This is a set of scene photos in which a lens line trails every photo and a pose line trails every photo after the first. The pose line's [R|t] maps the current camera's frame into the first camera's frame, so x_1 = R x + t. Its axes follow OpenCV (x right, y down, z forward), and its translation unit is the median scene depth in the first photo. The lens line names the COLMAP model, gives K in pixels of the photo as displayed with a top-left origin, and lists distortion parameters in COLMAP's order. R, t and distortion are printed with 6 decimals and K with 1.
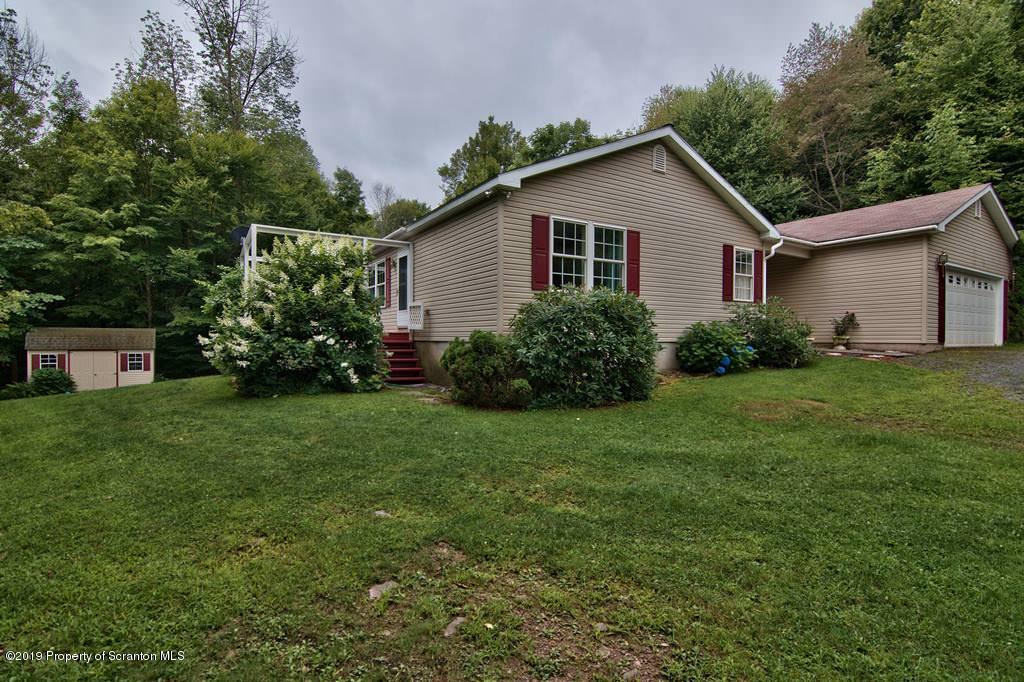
lens RADIAL K [[501.8, 0, 510.8], [0, 501.8, 337.5], [0, 0, 1]] dist [-0.013974, -0.007008]
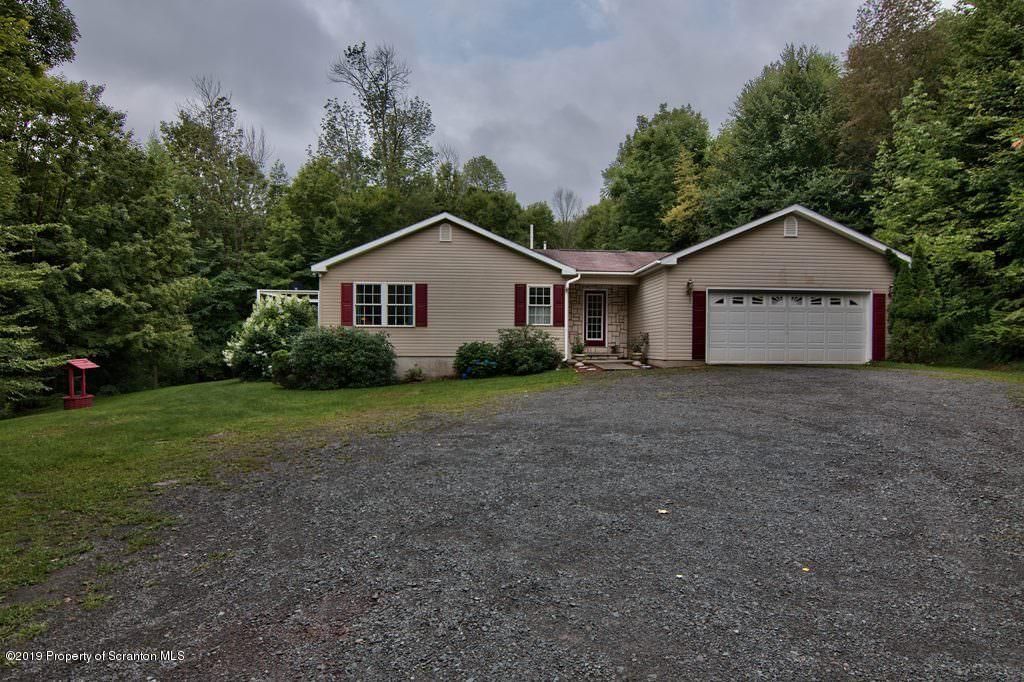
lens RADIAL K [[597.9, 0, 513.4], [0, 597.9, 348.8], [0, 0, 1]] dist [0.025210, 0.000708]
pose [[0.869618, 0.006247, -0.493686, 1.278487], [-0.001488, 0.999949, 0.010033, -0.029587], [0.493723, -0.007990, 0.869582, -0.420980]]
